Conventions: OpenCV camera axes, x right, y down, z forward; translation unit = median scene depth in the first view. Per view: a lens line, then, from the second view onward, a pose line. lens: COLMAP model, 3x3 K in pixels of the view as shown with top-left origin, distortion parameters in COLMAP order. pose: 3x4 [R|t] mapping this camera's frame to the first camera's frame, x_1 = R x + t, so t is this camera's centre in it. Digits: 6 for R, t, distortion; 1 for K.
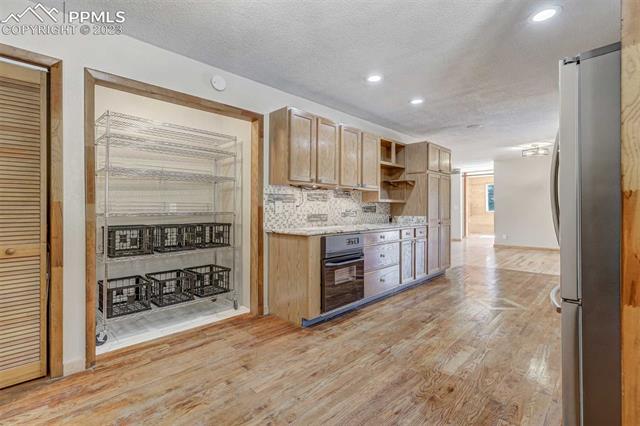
lens RADIAL K [[293.8, 0, 320.5], [0, 293.8, 210.9], [0, 0, 1]] dist [0.002640, 0.000217]
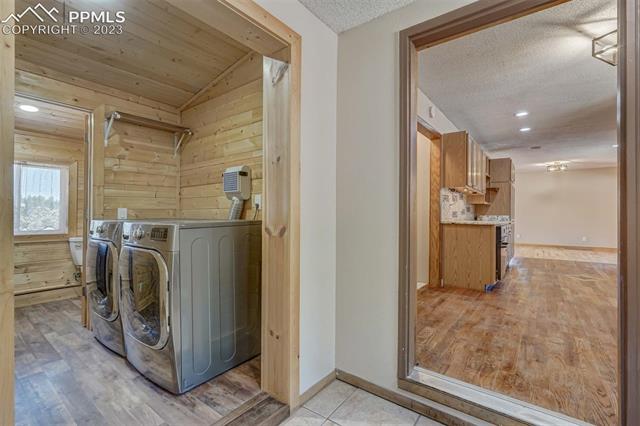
lens RADIAL K [[293.8, 0, 319.4], [0, 293.8, 213.7], [0, 0, 1]] dist [0.002640, 0.000217]
pose [[0.990666, 0.018198, 0.135088, -0.786398], [-0.017155, 0.999813, -0.008885, 0.043759], [-0.135225, 0.006485, 0.990794, -0.205212]]
